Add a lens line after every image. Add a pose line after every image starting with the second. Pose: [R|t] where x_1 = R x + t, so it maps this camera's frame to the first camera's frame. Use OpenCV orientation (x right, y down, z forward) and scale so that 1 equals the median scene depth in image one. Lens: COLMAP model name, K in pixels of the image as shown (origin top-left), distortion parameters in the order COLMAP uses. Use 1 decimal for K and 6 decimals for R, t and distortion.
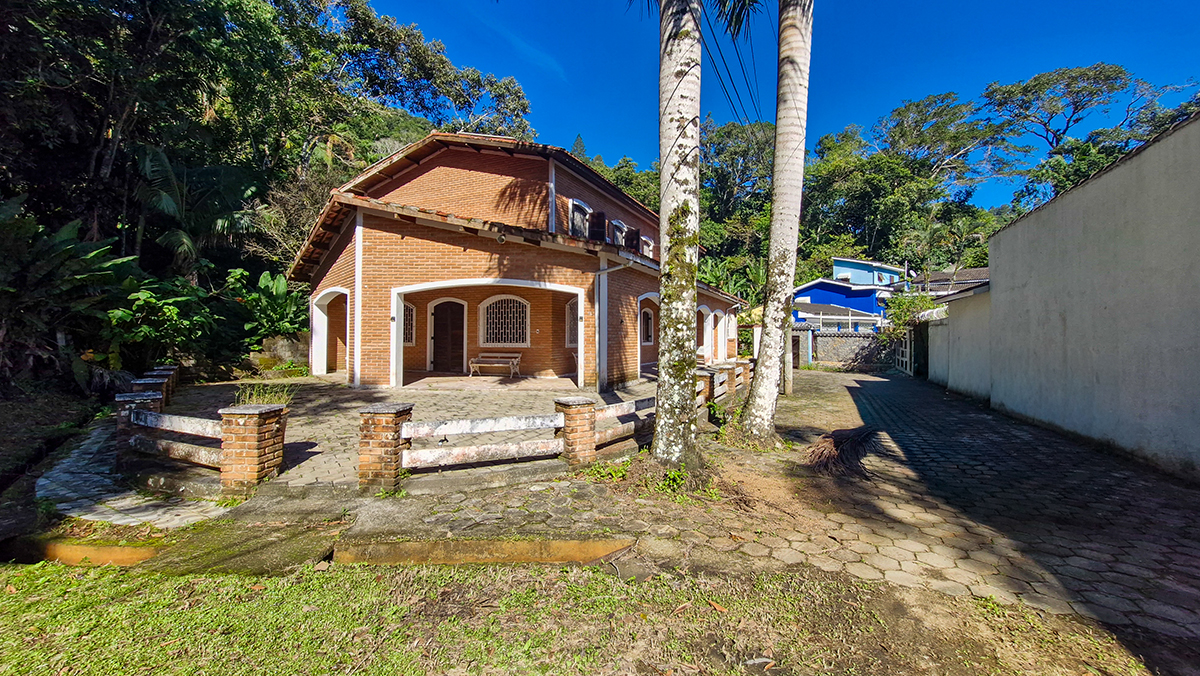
lens RADIAL K [[469.6, 0, 600.0], [0, 469.6, 335.4], [0, 0, 1]] dist [0.007190, -0.001668]
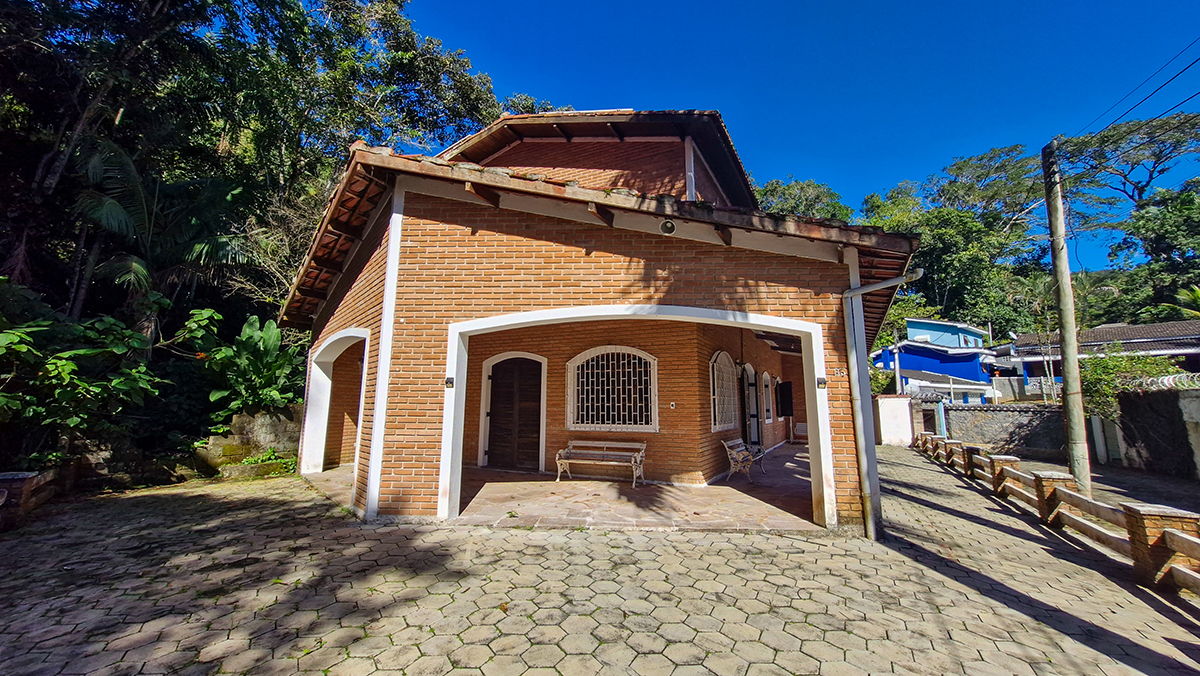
lens RADIAL K [[469.6, 0, 598.2], [0, 469.6, 335.8], [0, 0, 1]] dist [0.007190, -0.001668]
pose [[0.999607, -0.001053, -0.028011, -0.196747], [-0.003033, 0.989363, -0.145435, -0.008121], [0.027866, 0.145463, 0.988971, 0.364416]]
